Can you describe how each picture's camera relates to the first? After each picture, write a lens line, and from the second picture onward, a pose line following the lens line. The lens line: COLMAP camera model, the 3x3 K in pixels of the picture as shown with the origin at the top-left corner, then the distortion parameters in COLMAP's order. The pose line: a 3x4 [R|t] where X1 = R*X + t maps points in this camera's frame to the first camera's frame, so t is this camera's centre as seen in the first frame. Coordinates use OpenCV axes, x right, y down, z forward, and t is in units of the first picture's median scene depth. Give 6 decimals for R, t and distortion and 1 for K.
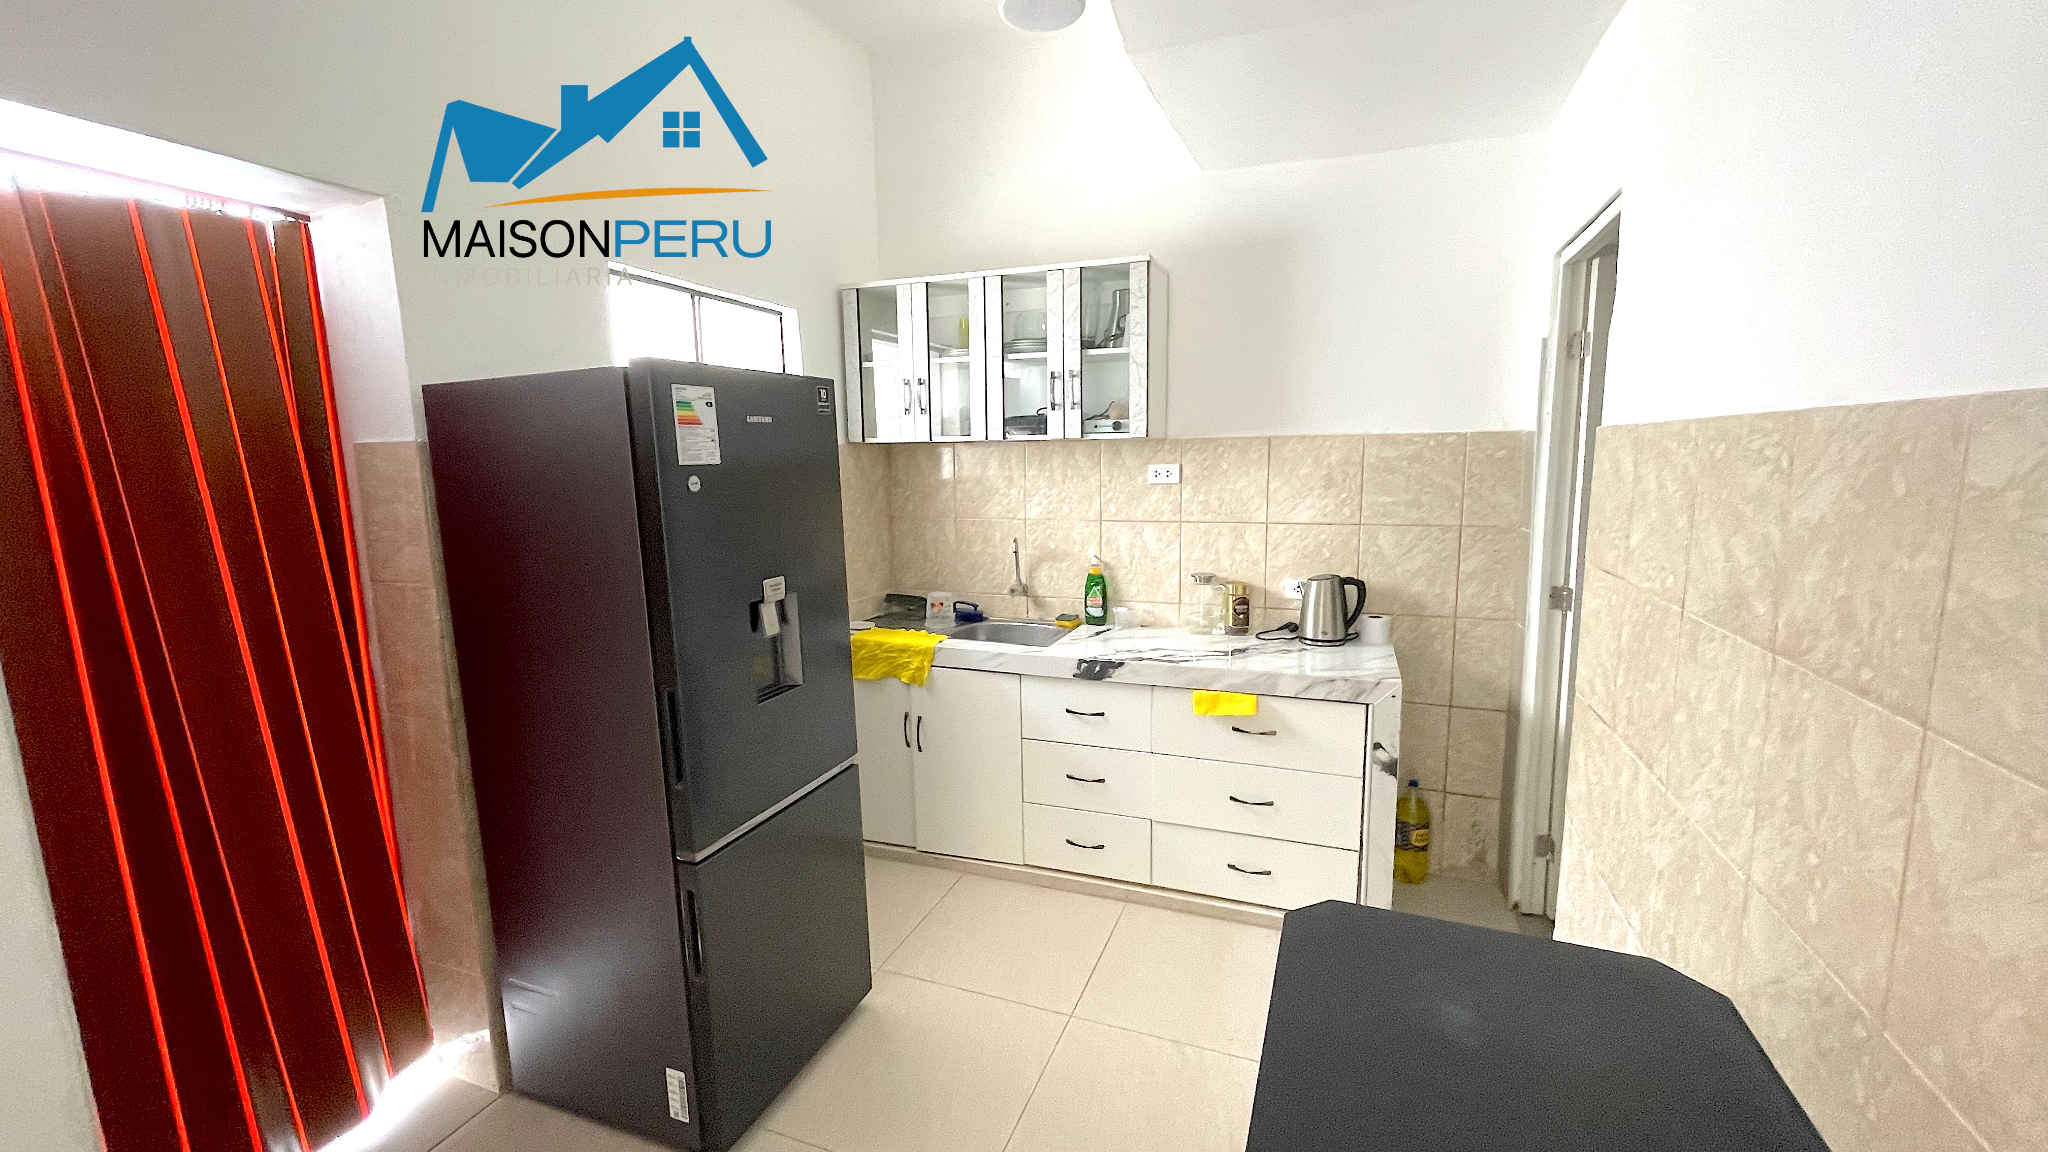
lens RADIAL K [[835.5, 0, 1024.4], [0, 835.5, 579.9], [0, 0, 1]] dist [0.000209, 0.000016]
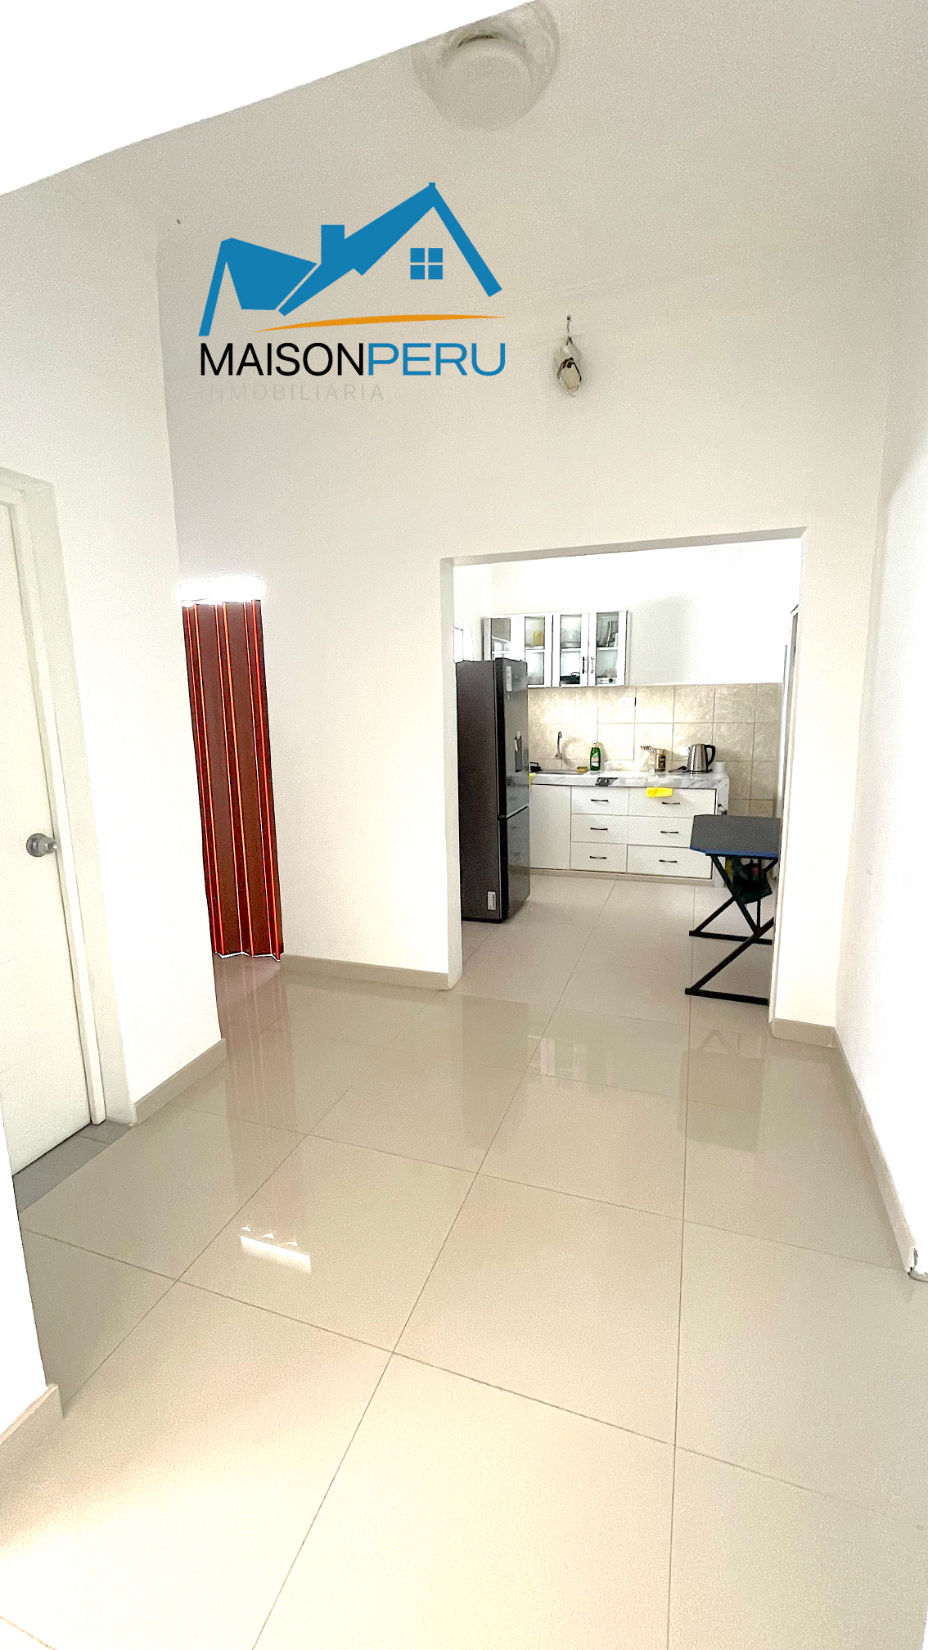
lens RADIAL K [[673.1, 0, 464.0], [0, 673.1, 825.0], [0, 0, 1]] dist [0.000209, 0.000016]
pose [[0.999537, -0.005090, 0.030006, -0.353564], [0.004274, 0.999621, 0.027205, 0.165050], [-0.030133, -0.027064, 0.999179, -0.870078]]
